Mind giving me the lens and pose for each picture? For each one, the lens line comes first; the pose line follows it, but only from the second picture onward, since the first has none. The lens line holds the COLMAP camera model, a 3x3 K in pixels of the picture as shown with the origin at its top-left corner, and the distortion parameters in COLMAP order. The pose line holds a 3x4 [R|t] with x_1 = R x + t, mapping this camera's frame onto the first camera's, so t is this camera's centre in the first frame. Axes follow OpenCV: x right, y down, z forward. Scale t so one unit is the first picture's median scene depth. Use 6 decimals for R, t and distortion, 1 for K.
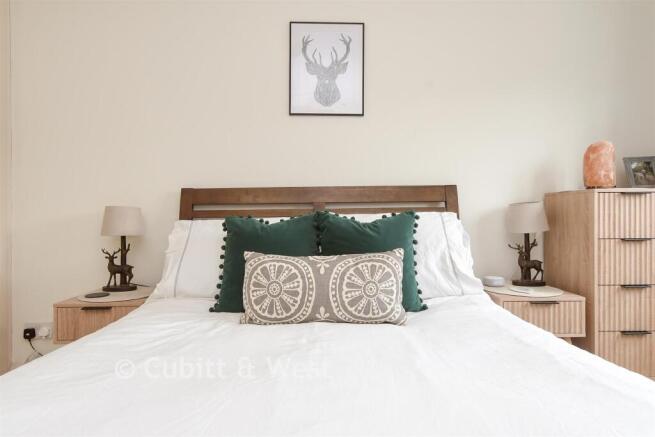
lens RADIAL K [[375.3, 0, 327.2], [0, 375.3, 217.6], [0, 0, 1]] dist [-0.003454, -0.000440]
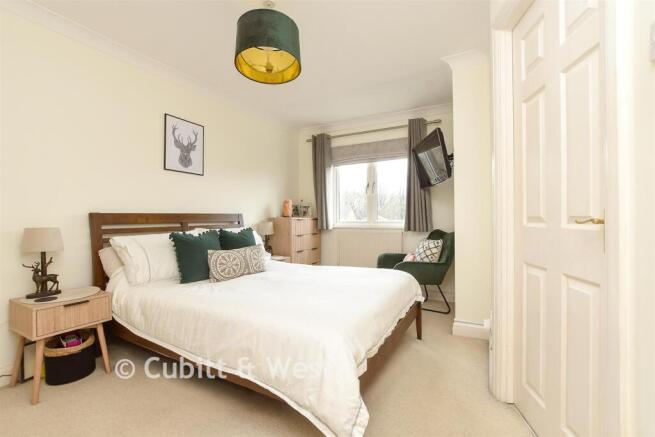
lens RADIAL K [[285.9, 0, 327.4], [0, 285.9, 219.5], [0, 0, 1]] dist [0.001559, 0.000165]
pose [[0.493702, -0.000736, 0.869631, -0.866544], [-0.004291, 0.999985, 0.003282, -0.061306], [-0.869620, -0.005352, 0.493692, -0.256091]]
